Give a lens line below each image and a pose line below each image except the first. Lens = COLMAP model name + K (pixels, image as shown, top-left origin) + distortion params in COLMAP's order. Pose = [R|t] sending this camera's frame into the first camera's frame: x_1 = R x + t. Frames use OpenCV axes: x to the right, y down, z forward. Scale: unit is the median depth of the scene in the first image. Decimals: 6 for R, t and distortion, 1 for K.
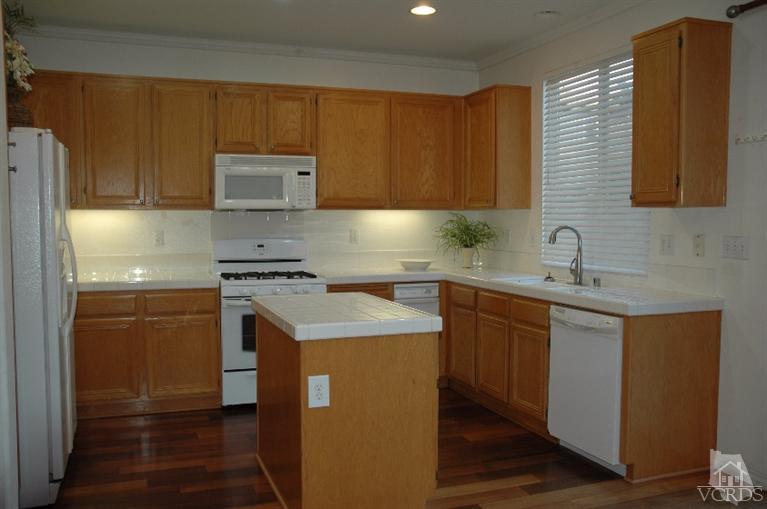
lens RADIAL K [[726.9, 0, 385.2], [0, 726.9, 257.0], [0, 0, 1]] dist [-0.013370, 0.000000]
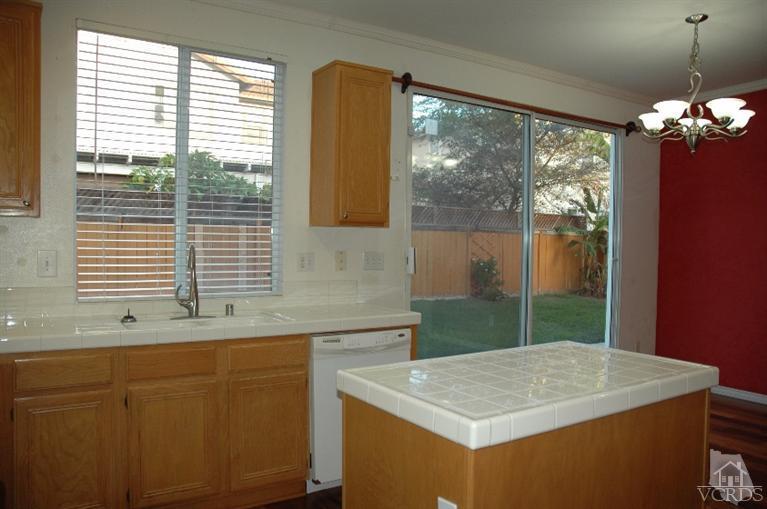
lens RADIAL K [[608.7, 0, 383.9], [0, 608.7, 255.2], [0, 0, 1]] dist [-0.015254, 0.020824]
pose [[-0.194286, -0.034986, 0.980321, -0.370270], [0.035746, 0.998448, 0.042717, -0.044788], [-0.980293, 0.043342, -0.192733, 0.783532]]
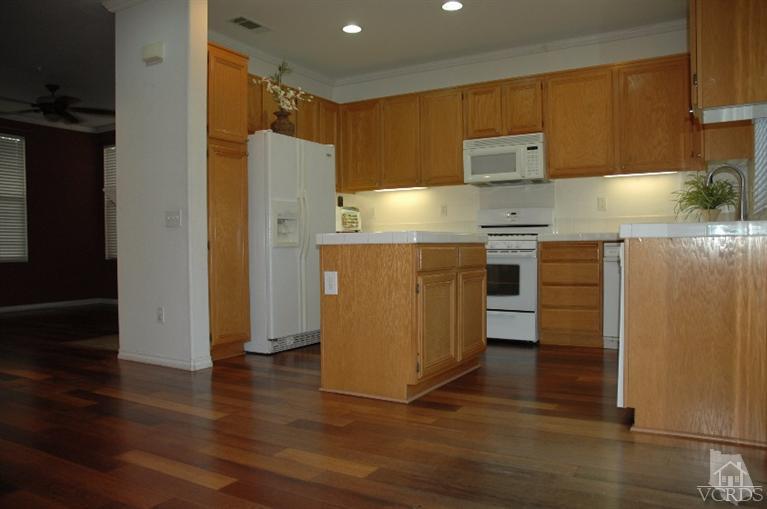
lens RADIAL K [[608.7, 0, 386.2], [0, 608.7, 253.2], [0, 0, 1]] dist [-0.015254, 0.020824]
pose [[0.649514, 0.008000, -0.760308, 0.496461], [-0.038666, 0.998998, -0.022520, 0.087931], [0.759366, 0.044025, 0.649173, 0.195584]]
